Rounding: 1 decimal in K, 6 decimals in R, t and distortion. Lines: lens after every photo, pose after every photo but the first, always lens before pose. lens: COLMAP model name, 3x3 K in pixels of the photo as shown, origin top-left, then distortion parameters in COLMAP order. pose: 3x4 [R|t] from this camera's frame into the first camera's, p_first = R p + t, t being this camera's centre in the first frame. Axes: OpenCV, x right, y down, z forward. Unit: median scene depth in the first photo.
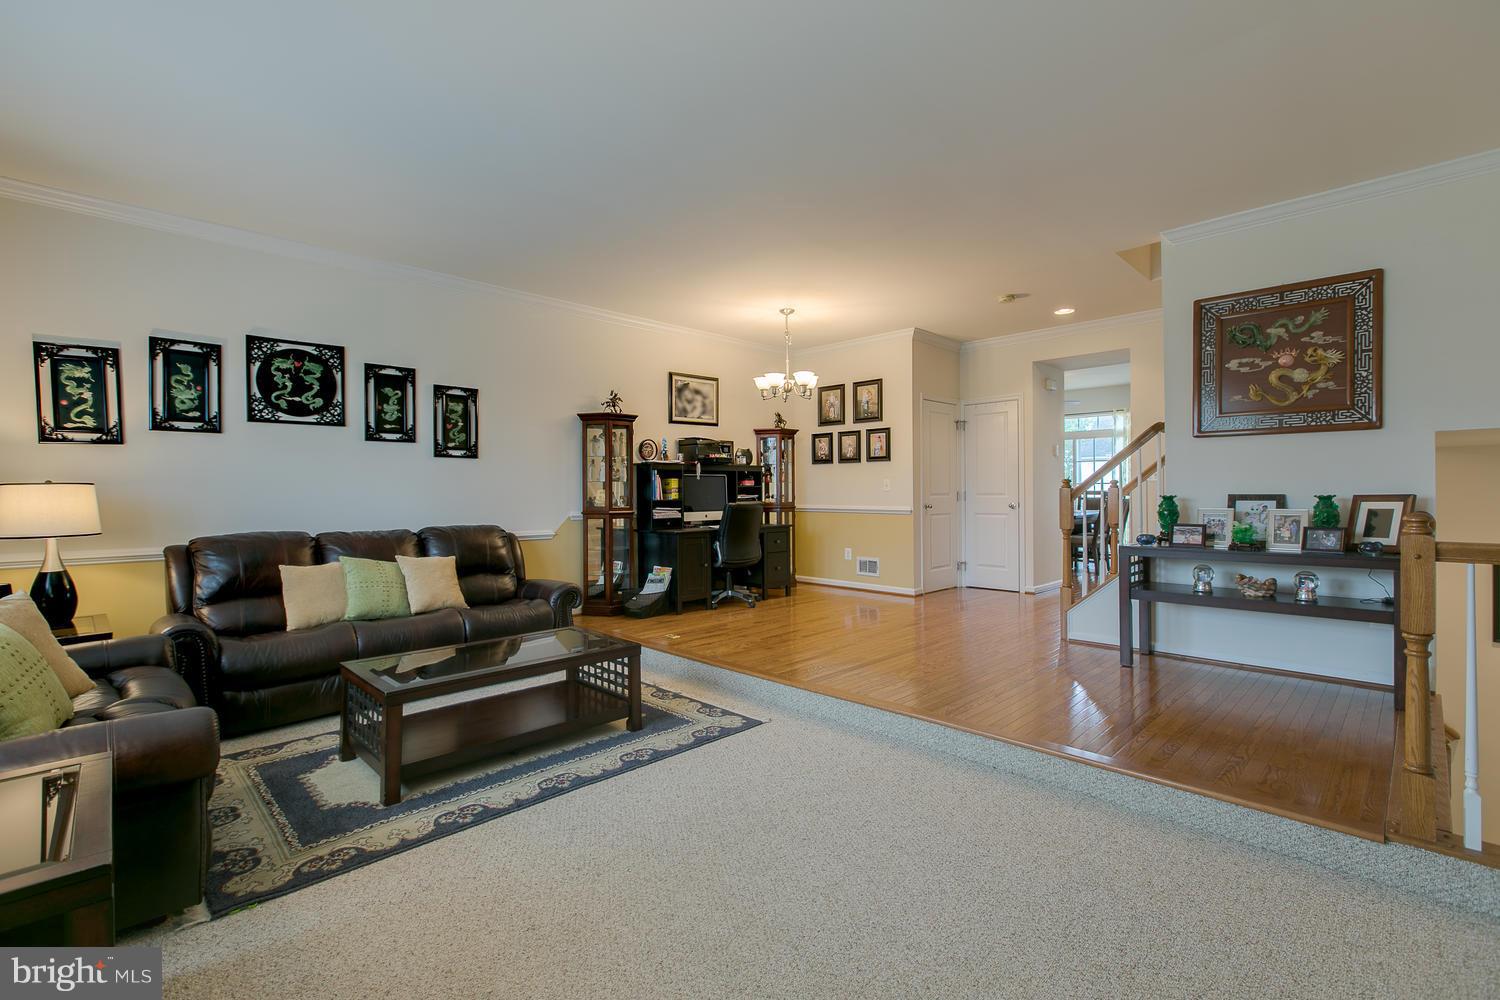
lens RADIAL K [[669.5, 0, 746.6], [0, 669.5, 493.0], [0, 0, 1]] dist [0.002780, -0.000133]
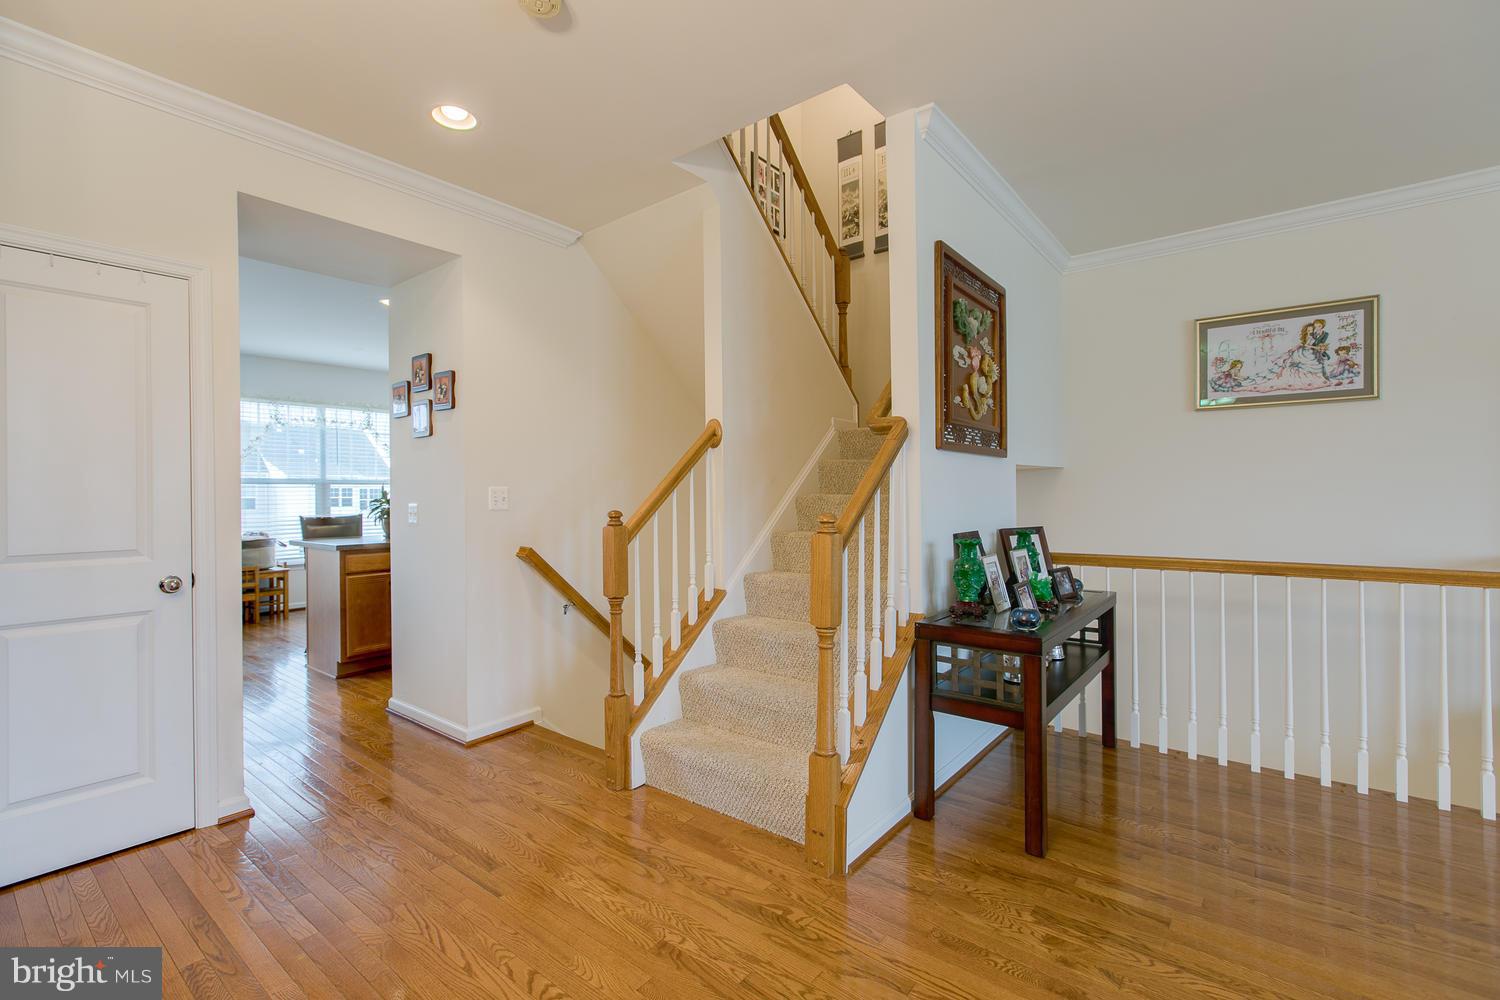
lens RADIAL K [[669.5, 0, 746.6], [0, 669.5, 493.0], [0, 0, 1]] dist [0.002780, -0.000133]
pose [[-0.111493, 0.008078, 0.993732, 0.040214], [0.011865, 0.999907, -0.006797, -0.037491], [-0.993694, 0.011033, -0.111578, 1.251764]]
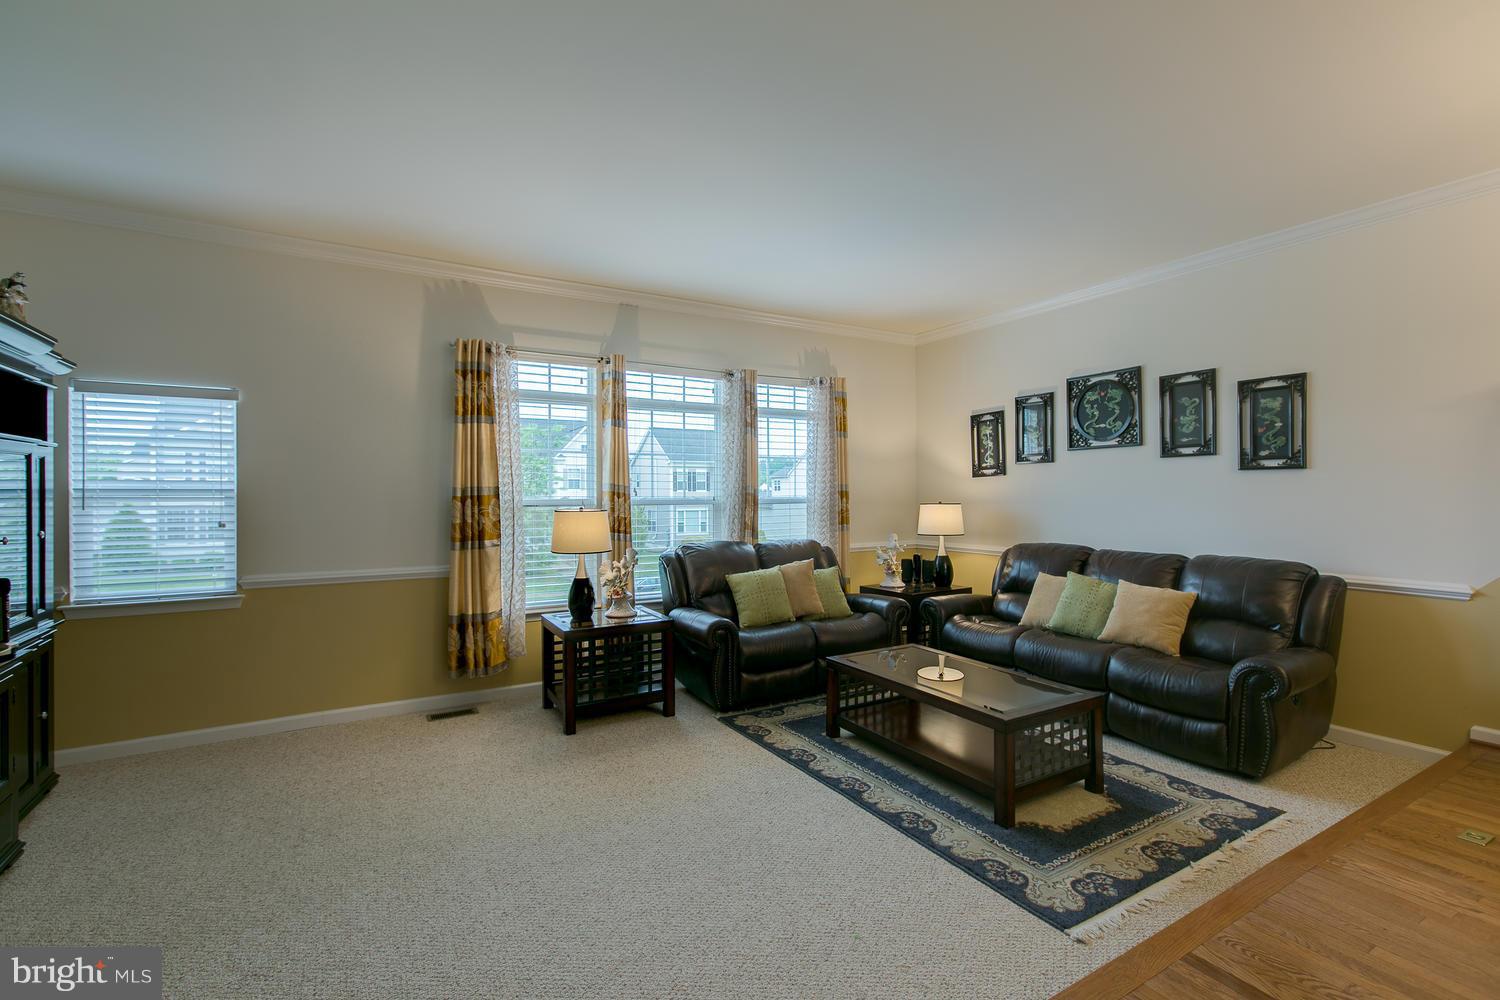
lens RADIAL K [[669.5, 0, 746.6], [0, 669.5, 493.0], [0, 0, 1]] dist [0.002780, -0.000133]
pose [[-0.246717, 0.005853, -0.969070, 0.557586], [0.005856, 0.999973, 0.004549, -0.039657], [0.969070, -0.004553, -0.246744, 0.734688]]
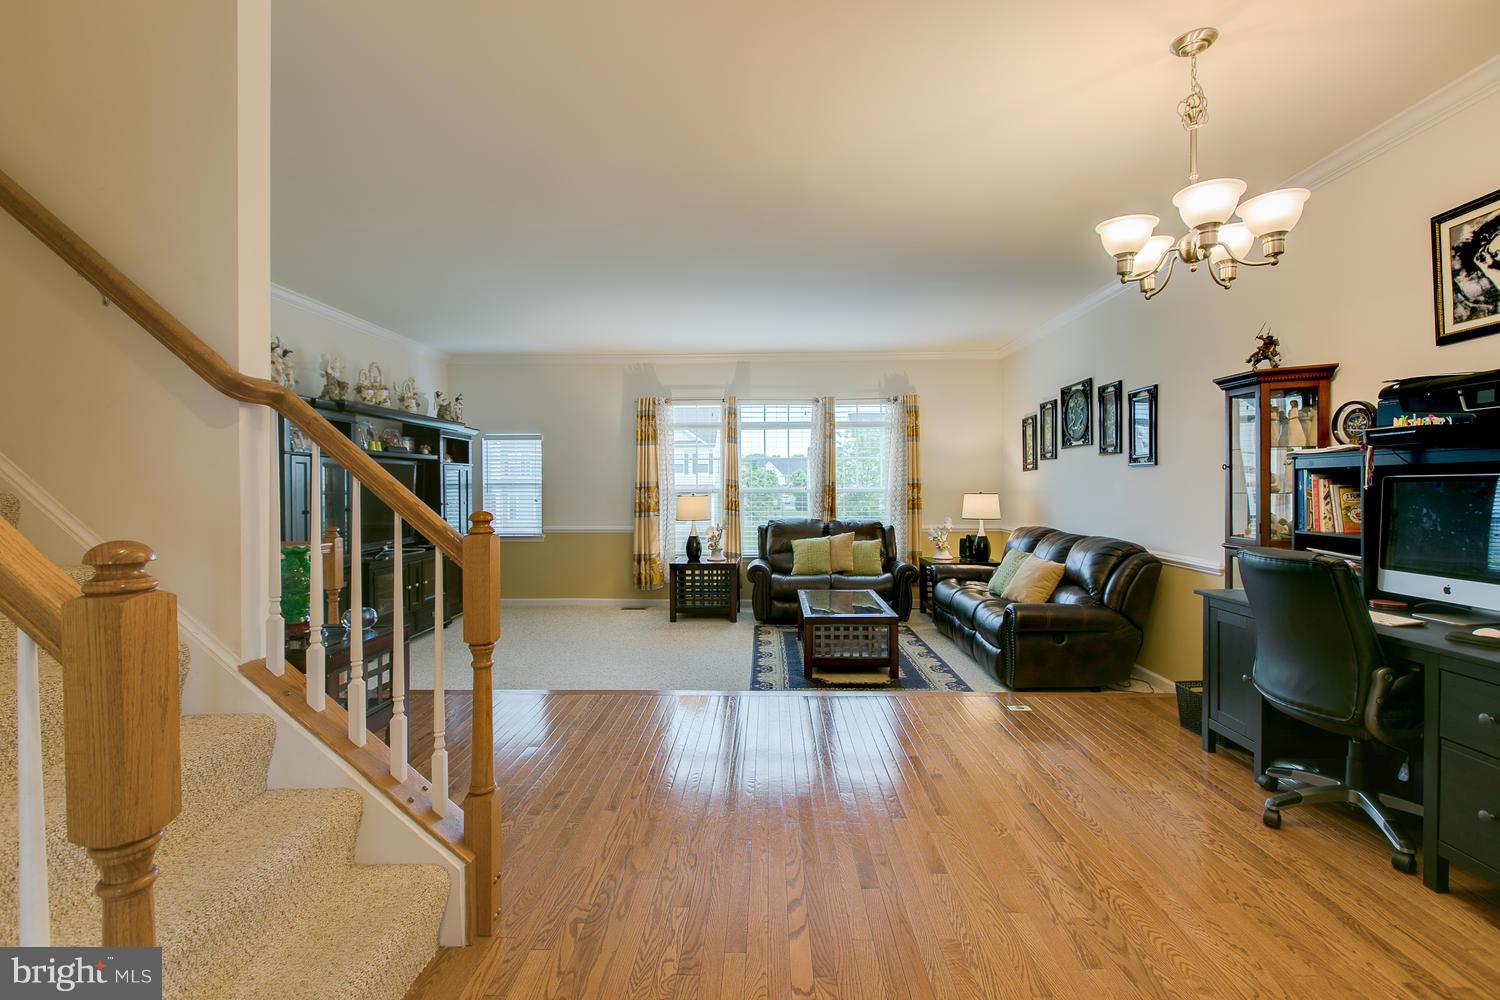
lens RADIAL K [[679.9, 0, 747.4], [0, 679.9, 493.4], [0, 0, 1]] dist [-0.001402, 0.000068]
pose [[-0.726298, 0.017035, -0.687169, 0.721753], [0.008625, 0.999840, 0.015671, -0.041572], [0.687326, 0.005455, -0.726328, 1.579075]]
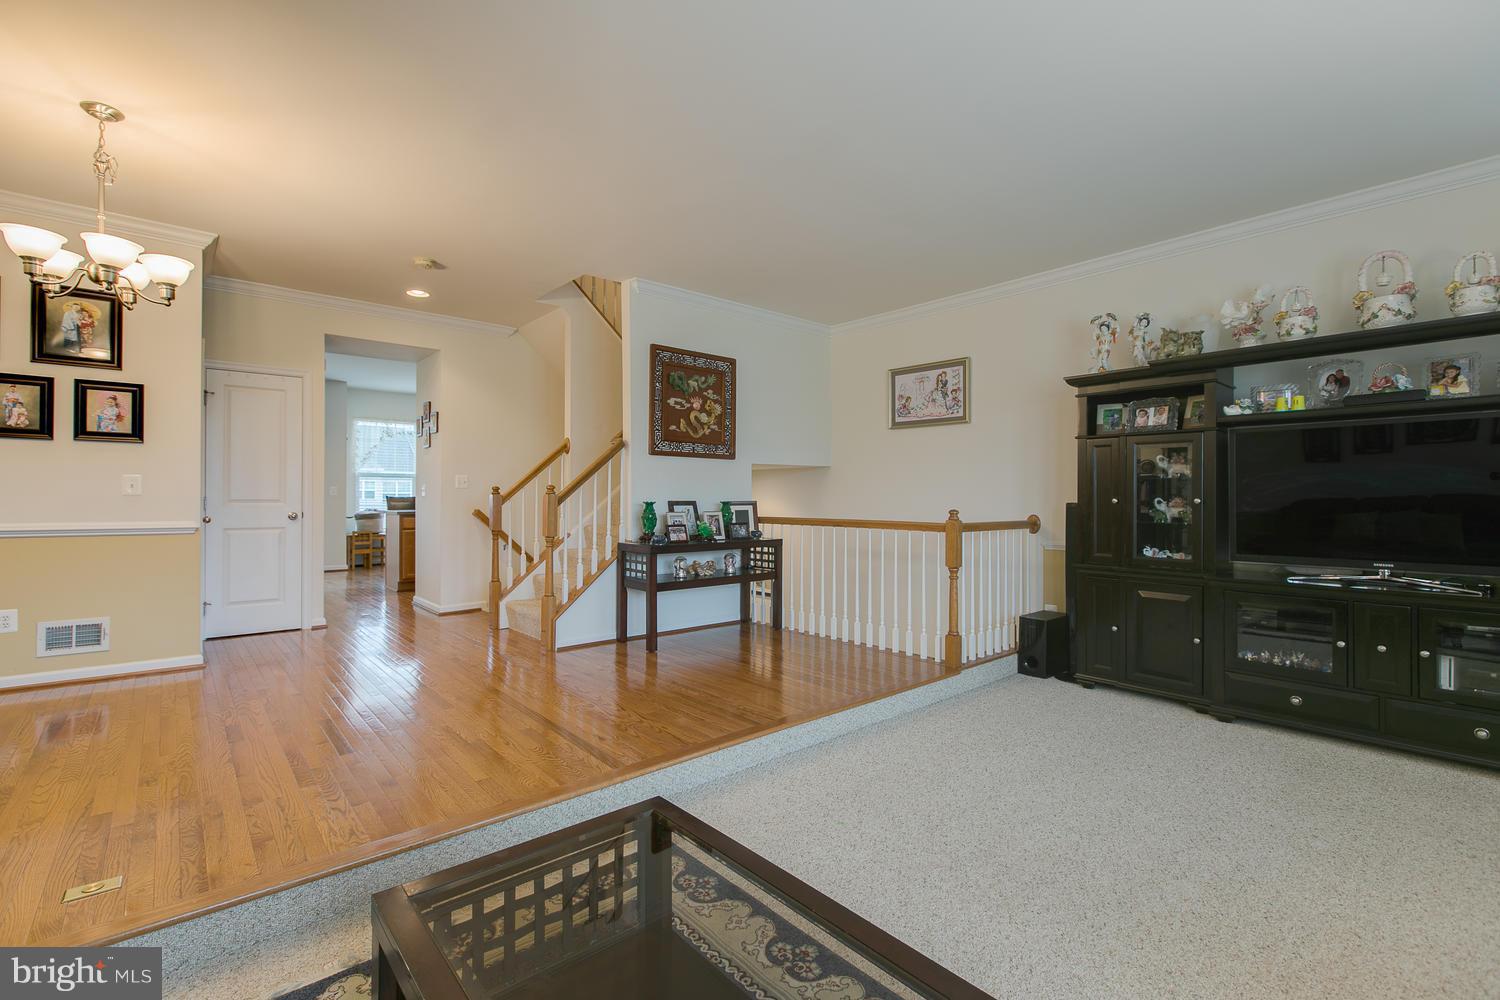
lens RADIAL K [[669.5, 0, 746.6], [0, 669.5, 493.0], [0, 0, 1]] dist [0.002780, -0.000133]
pose [[0.069458, 0.012668, 0.997504, -0.538891], [-0.001458, 0.999920, -0.012597, 0.002731], [-0.997584, -0.000580, 0.069471, 0.734090]]
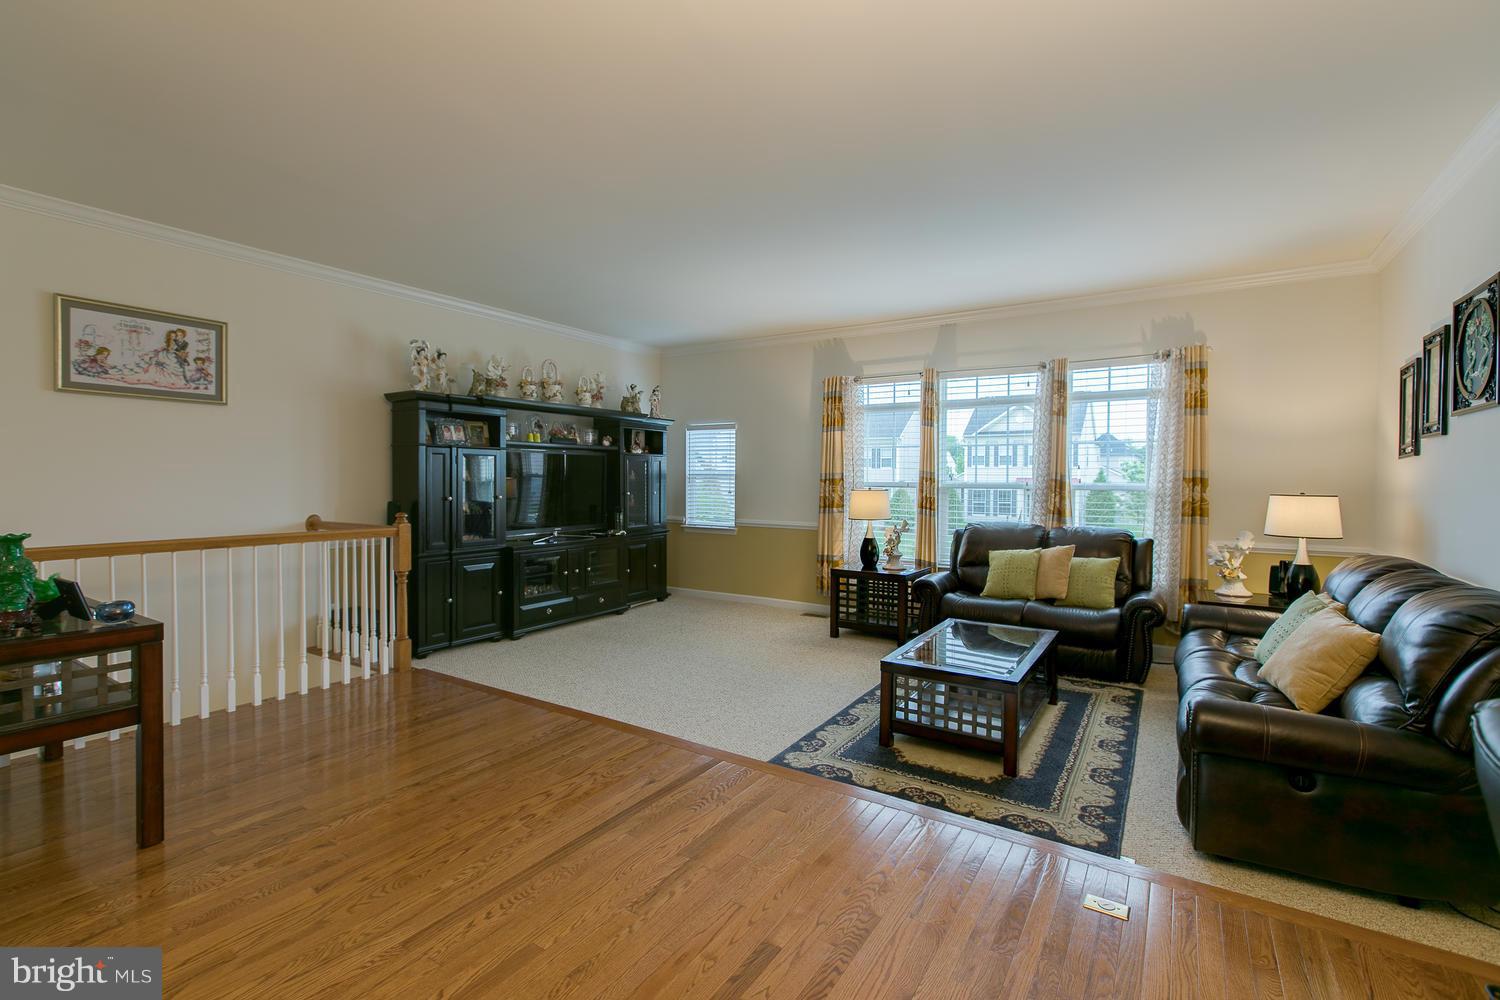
lens RADIAL K [[669.5, 0, 746.6], [0, 669.5, 493.0], [0, 0, 1]] dist [0.002780, -0.000133]
pose [[-0.977632, 0.005690, -0.210245, 0.199730], [0.000560, 0.999701, 0.024454, -0.038448], [0.210322, 0.023789, -0.977343, 1.570677]]
